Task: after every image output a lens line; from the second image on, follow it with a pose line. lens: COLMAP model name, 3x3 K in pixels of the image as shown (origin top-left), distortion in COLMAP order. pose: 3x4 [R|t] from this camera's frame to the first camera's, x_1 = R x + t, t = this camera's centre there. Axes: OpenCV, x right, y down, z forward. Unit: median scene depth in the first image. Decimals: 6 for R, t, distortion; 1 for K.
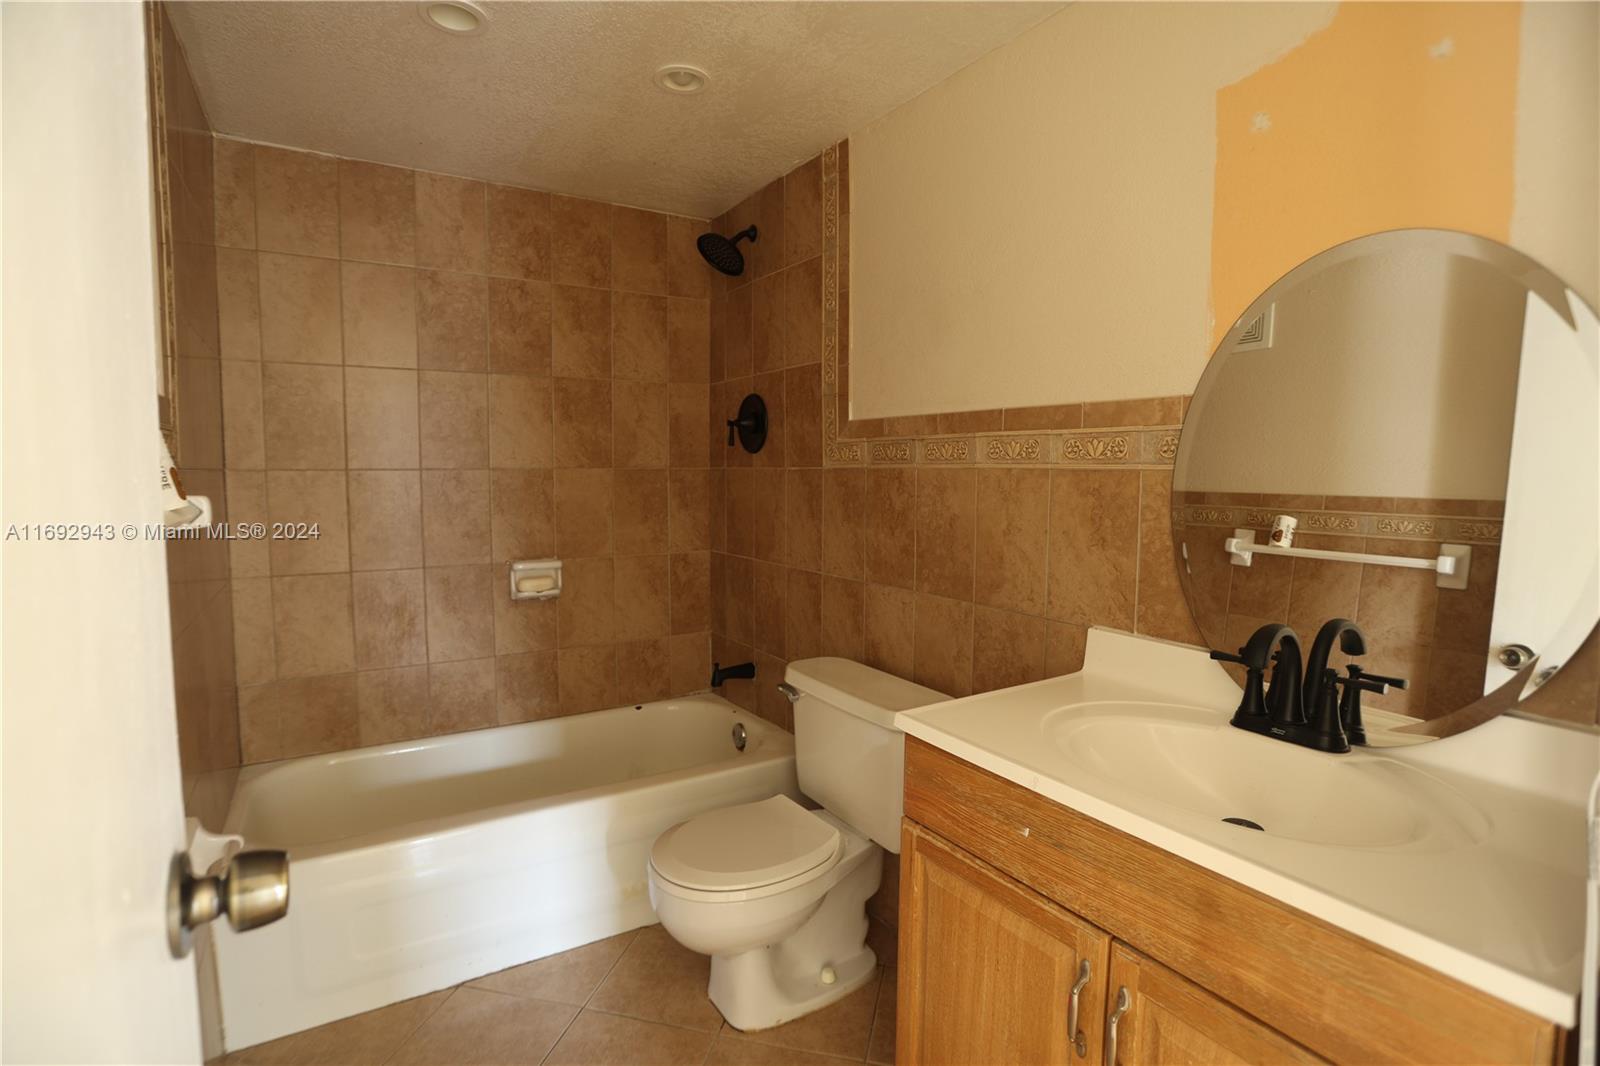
lens RADIAL K [[775.8, 0, 805.9], [0, 775.8, 529.2], [0, 0, 1]] dist [-0.070228, 0.026906]
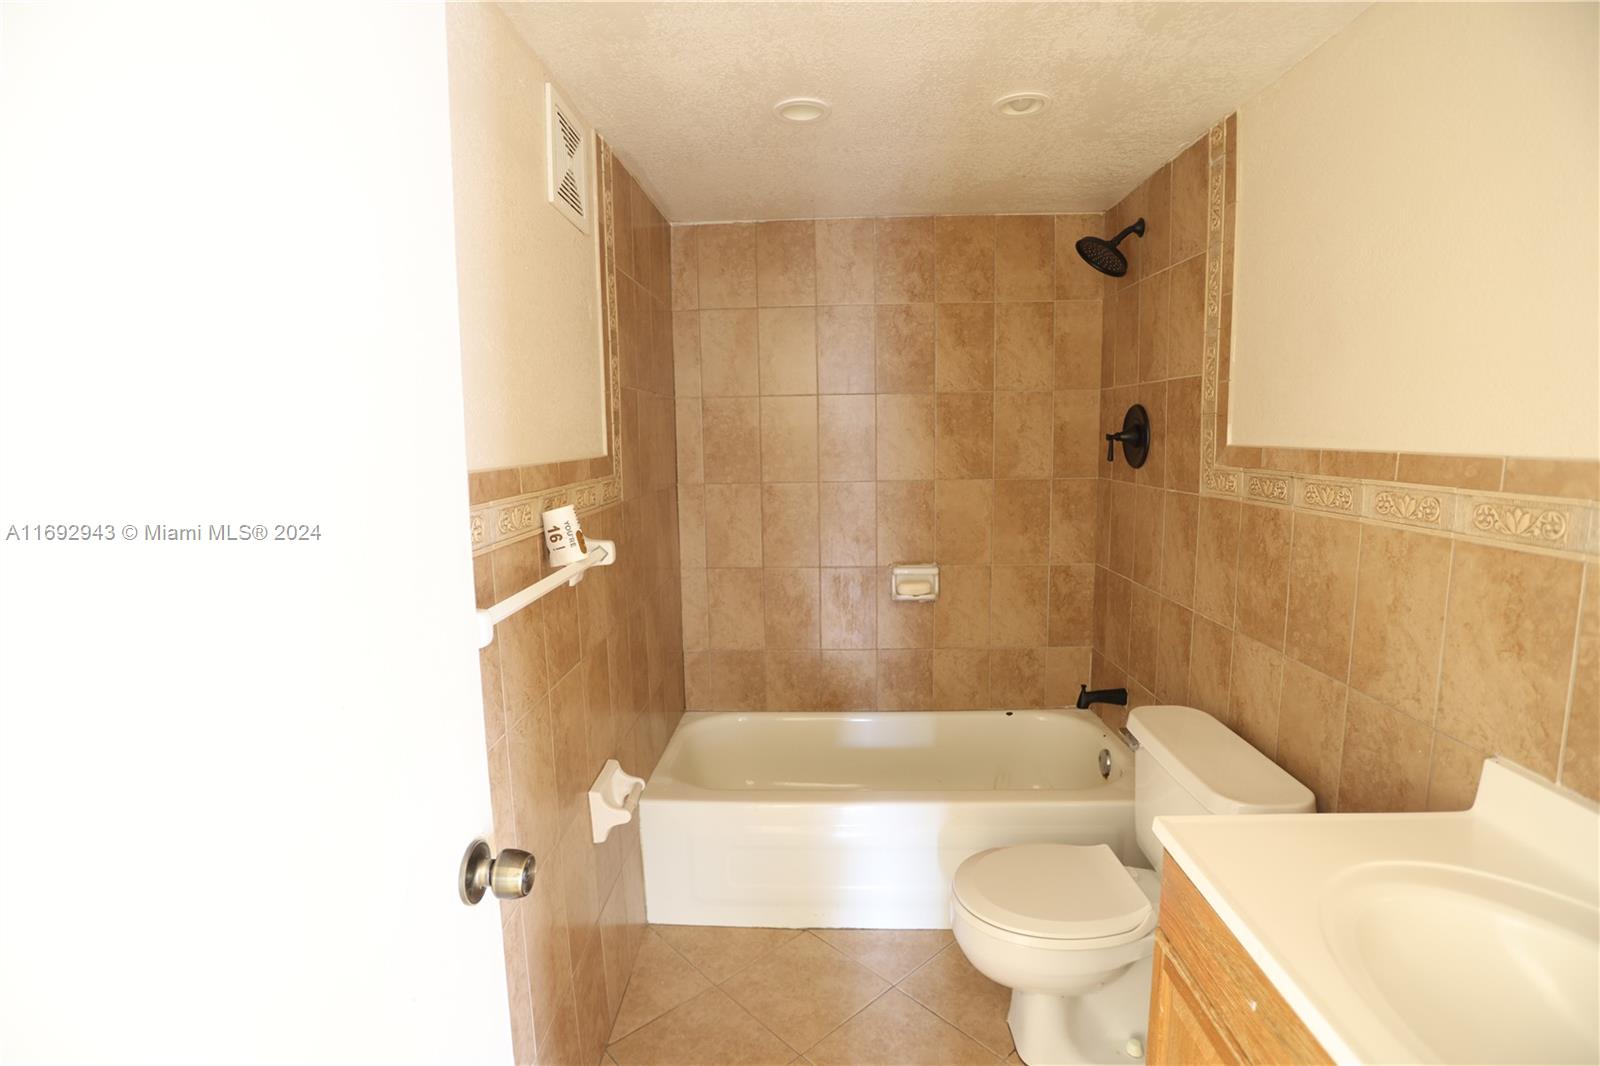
lens RADIAL K [[775.8, 0, 789.7], [0, 775.8, 536.4], [0, 0, 1]] dist [-0.070228, 0.026906]
pose [[0.820388, 0.059175, -0.568737, 0.143371], [-0.025402, 0.997420, 0.067135, -0.082242], [0.571243, -0.040630, 0.819775, 0.014255]]
